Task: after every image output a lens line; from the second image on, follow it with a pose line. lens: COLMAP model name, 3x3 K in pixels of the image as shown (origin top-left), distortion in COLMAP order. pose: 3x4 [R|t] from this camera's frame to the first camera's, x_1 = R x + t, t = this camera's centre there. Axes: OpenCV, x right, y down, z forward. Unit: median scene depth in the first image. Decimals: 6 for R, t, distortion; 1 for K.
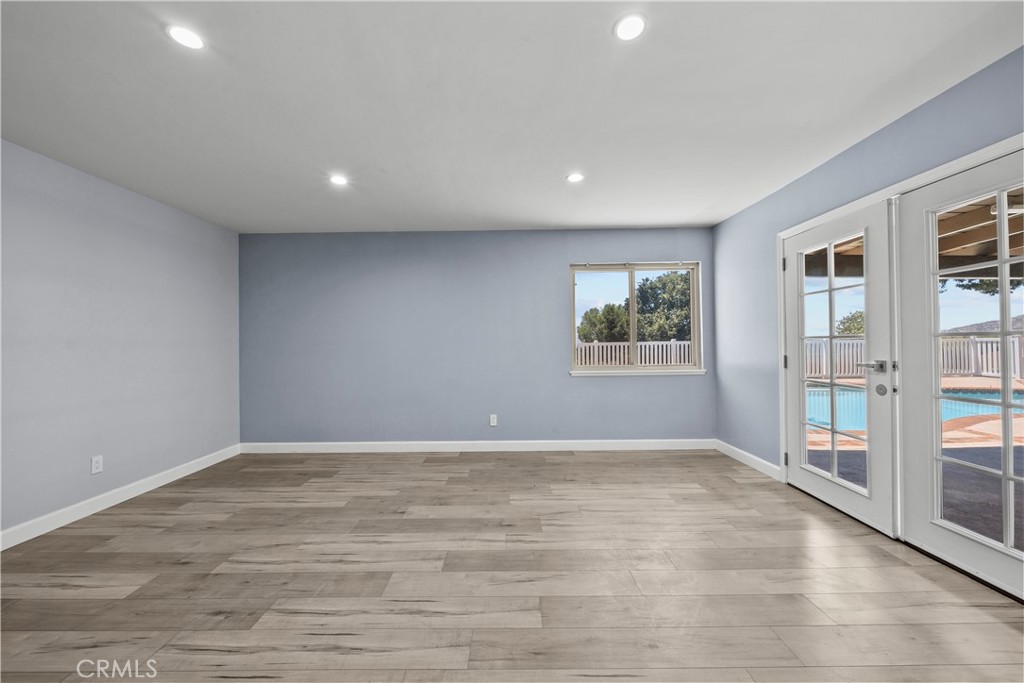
lens RADIAL K [[377.0, 0, 509.3], [0, 377.0, 339.7], [0, 0, 1]] dist [-0.002653, -0.000177]
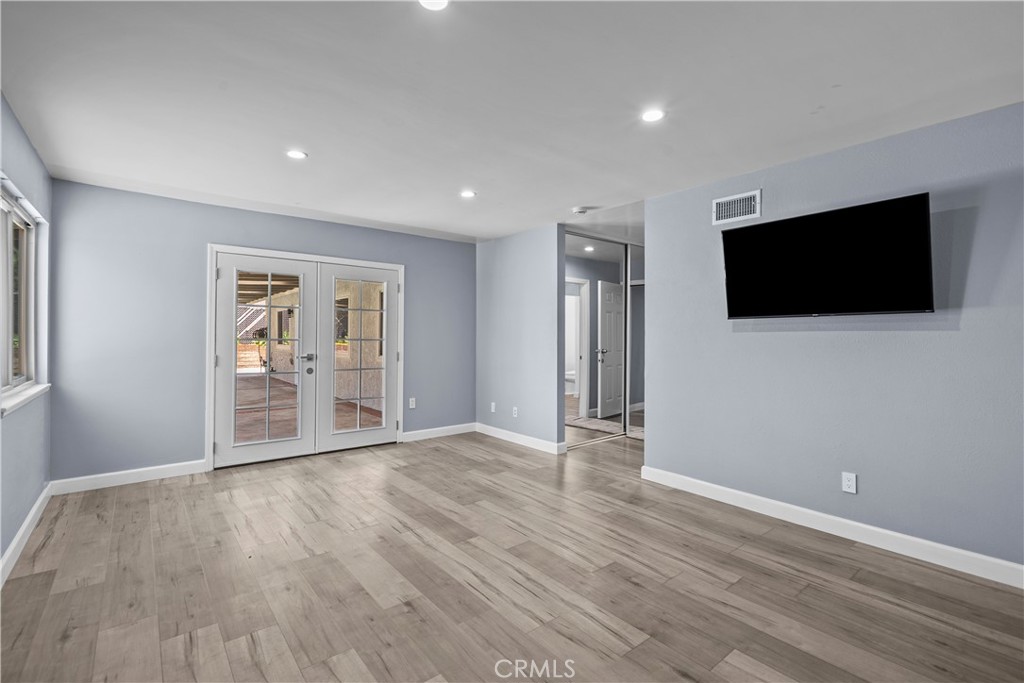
lens RADIAL K [[455.0, 0, 504.6], [0, 455.0, 339.7], [0, 0, 1]] dist [0.001049, 0.000200]
pose [[-0.622971, 0.005350, 0.782227, -1.164012], [-0.005393, 0.999923, -0.011134, 0.008818], [-0.782226, -0.011155, -0.622895, 1.576898]]
